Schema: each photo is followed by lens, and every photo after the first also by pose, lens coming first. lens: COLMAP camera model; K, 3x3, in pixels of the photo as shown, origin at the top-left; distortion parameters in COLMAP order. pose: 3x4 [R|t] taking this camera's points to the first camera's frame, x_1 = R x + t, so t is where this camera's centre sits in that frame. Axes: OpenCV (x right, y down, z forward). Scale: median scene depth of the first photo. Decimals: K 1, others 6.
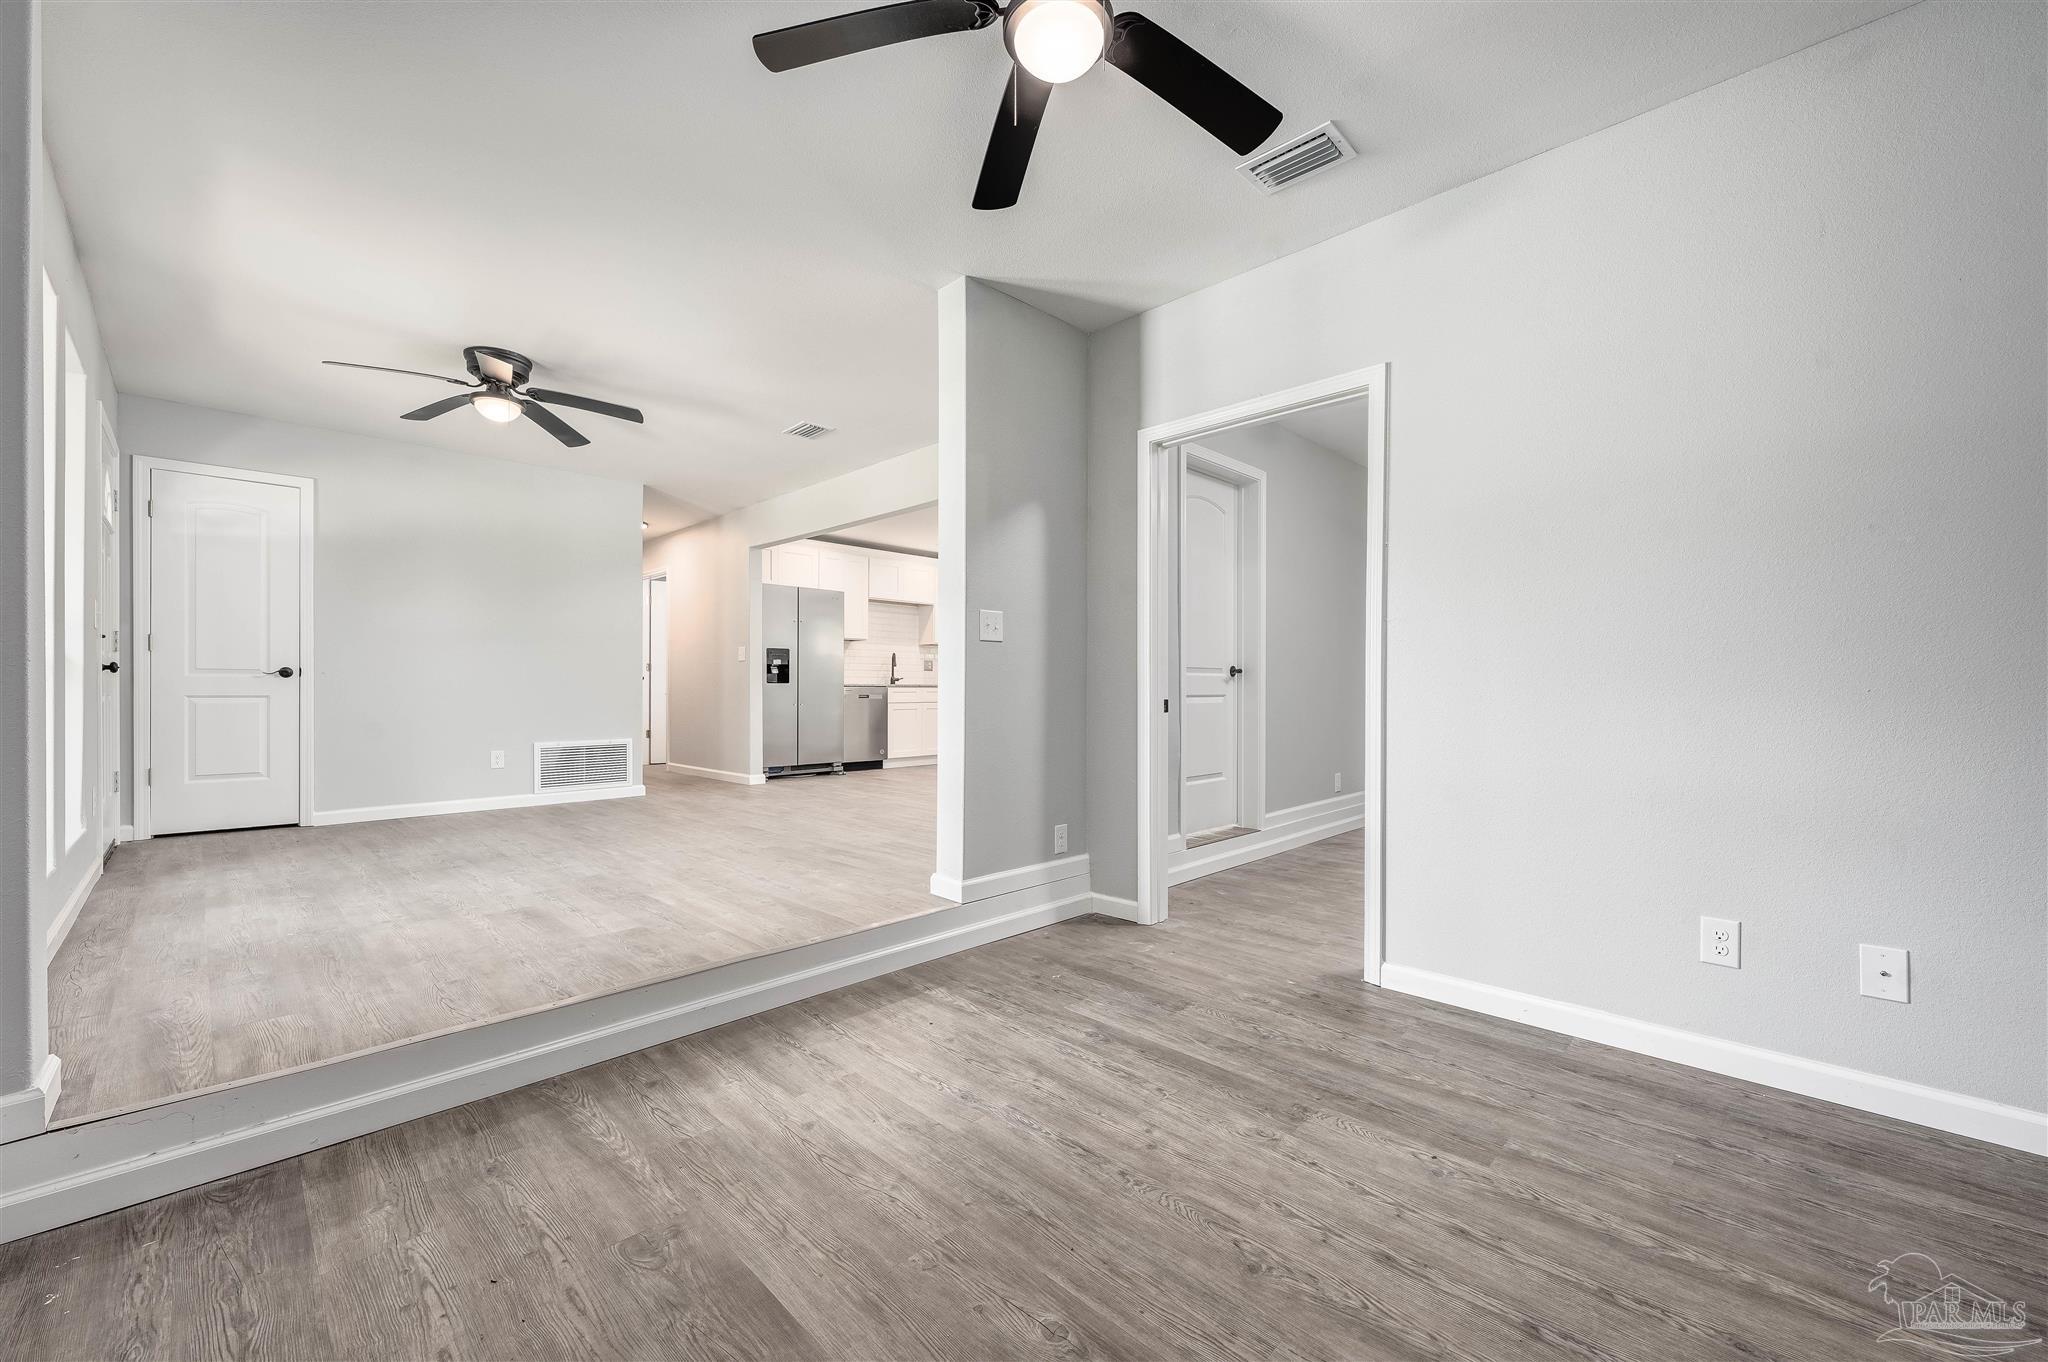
lens RADIAL K [[811.9, 0, 1033.0], [0, 811.9, 691.6], [0, 0, 1]] dist [-0.001034, 0.000376]
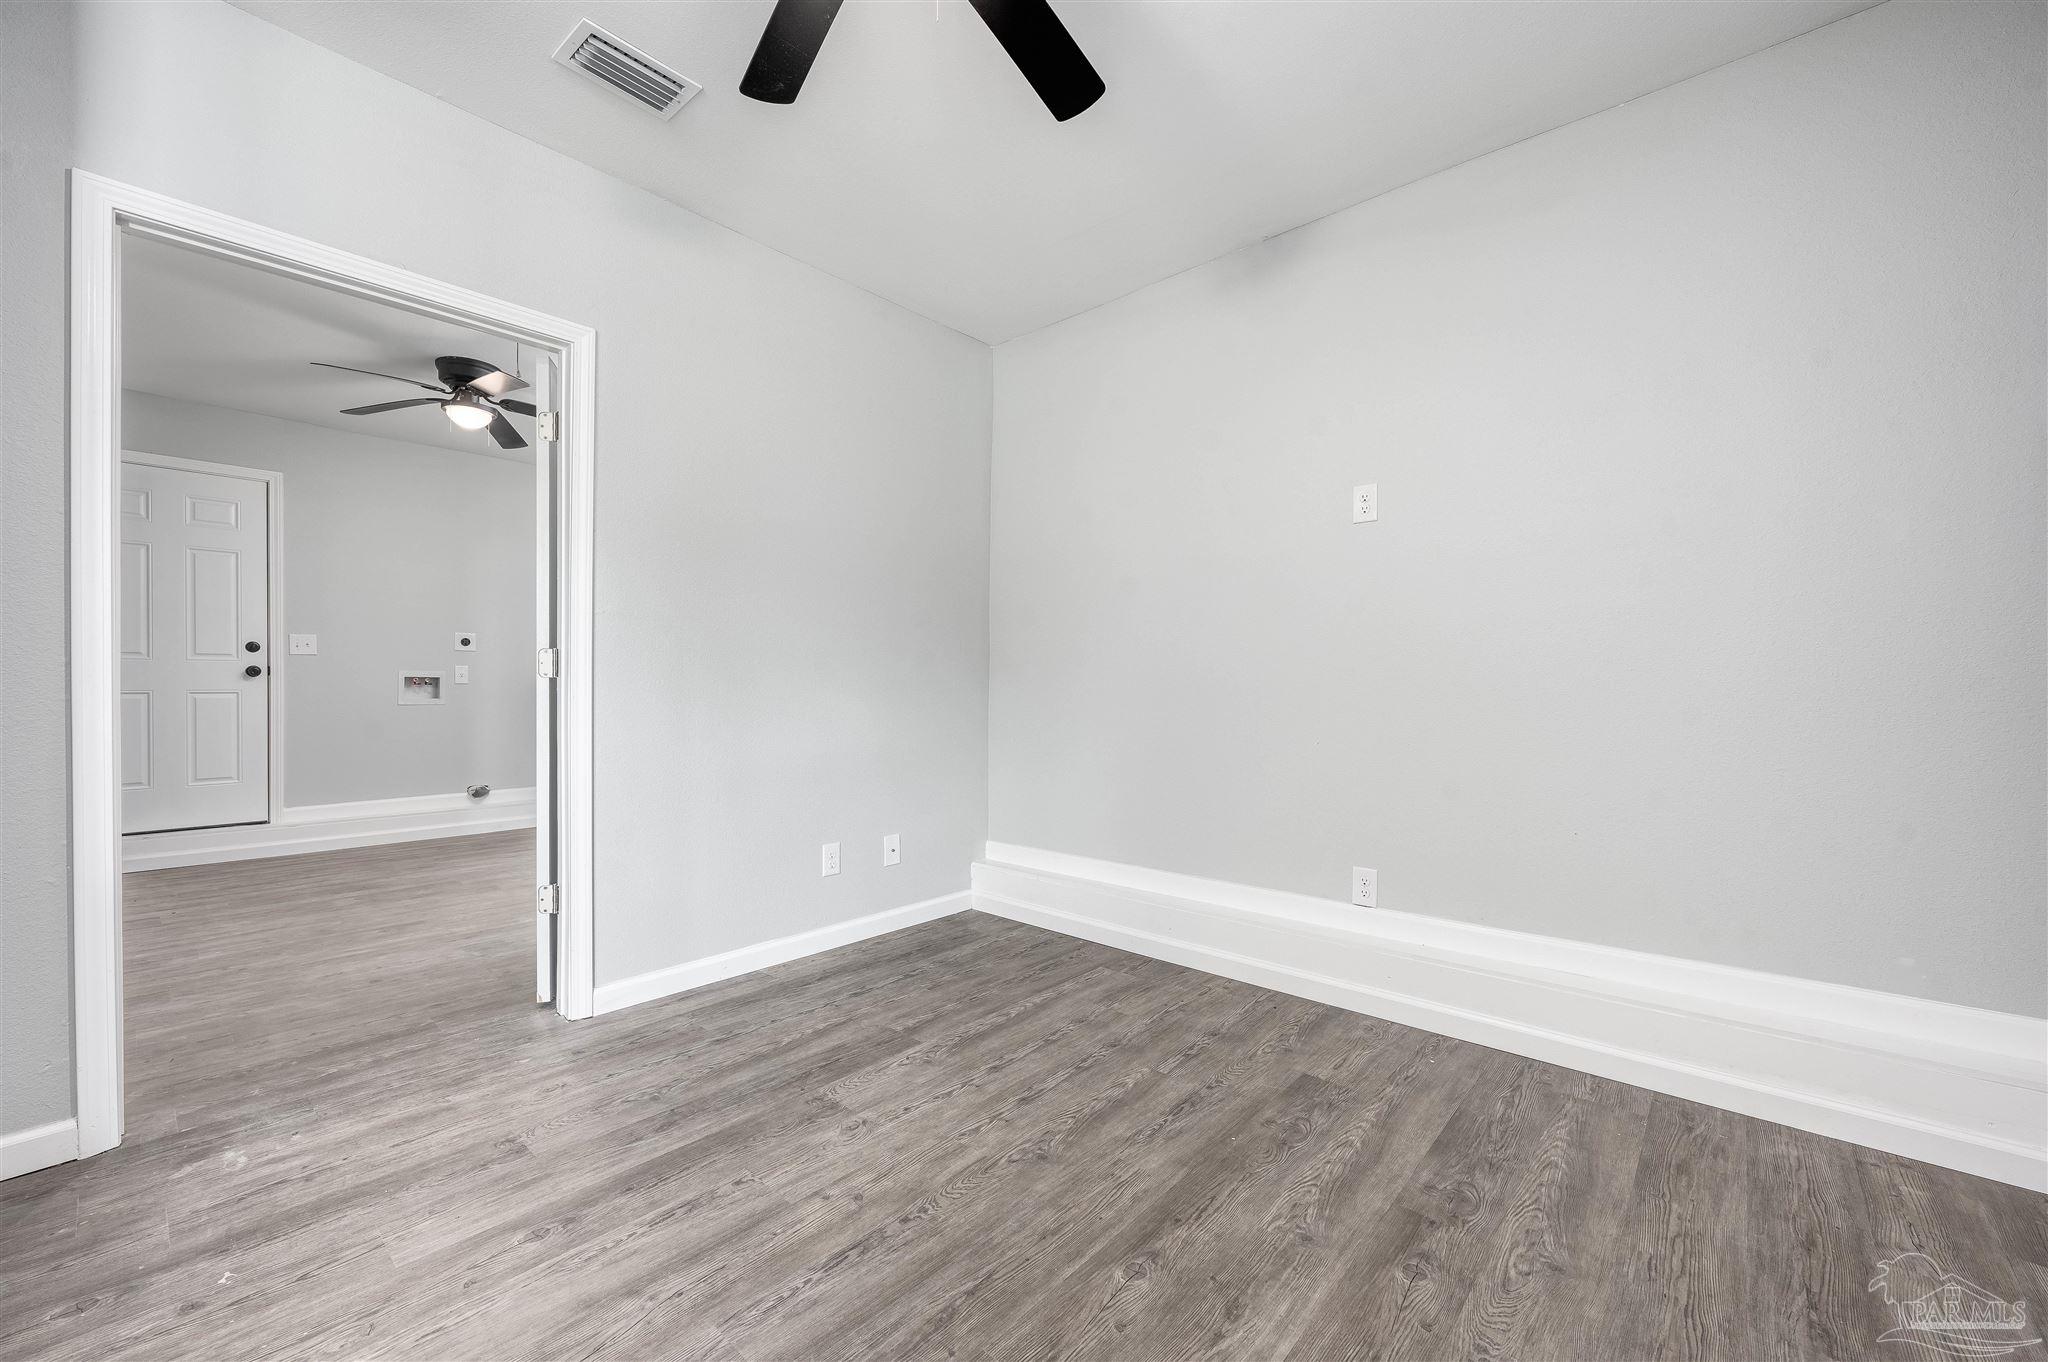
lens RADIAL K [[808.7, 0, 1024.8], [0, 808.7, 689.8], [0, 0, 1]] dist [0.000850, 0.000059]
pose [[-0.049598, -0.004544, 0.998759, -0.502785], [0.000980, 0.999989, 0.004598, -0.005717], [-0.998769, 0.001207, -0.049593, 0.567240]]
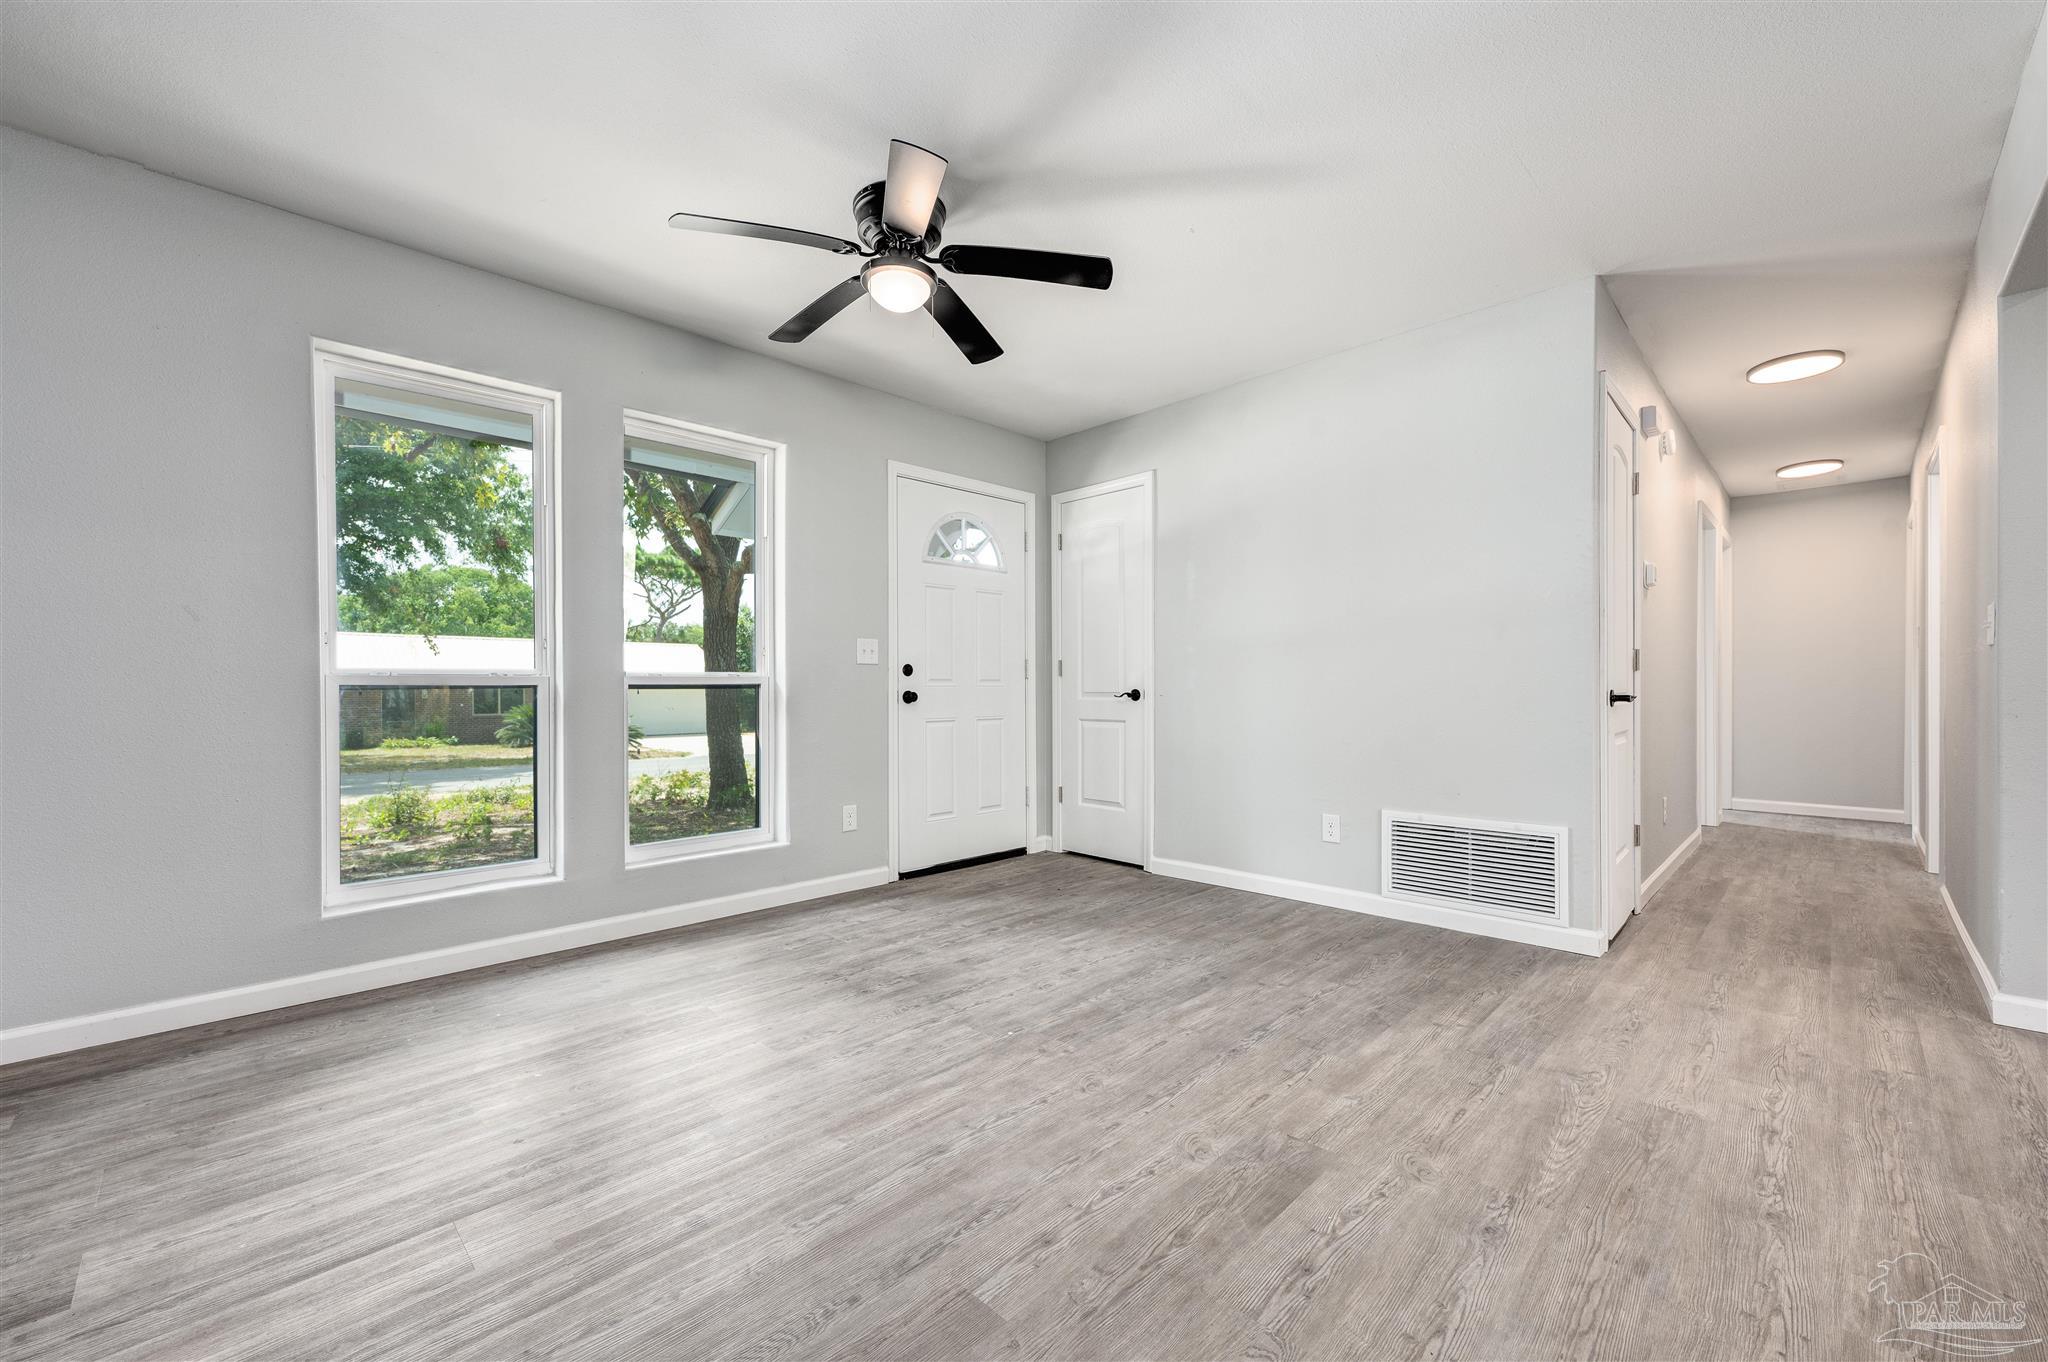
lens RADIAL K [[808.7, 0, 1024.8], [0, 808.7, 689.8], [0, 0, 1]] dist [0.000850, 0.000059]
pose [[-0.015168, 0.000900, -0.999885, -0.041977], [0.003164, 0.999995, 0.000852, -0.054833], [0.999880, -0.003151, -0.015171, 1.598693]]
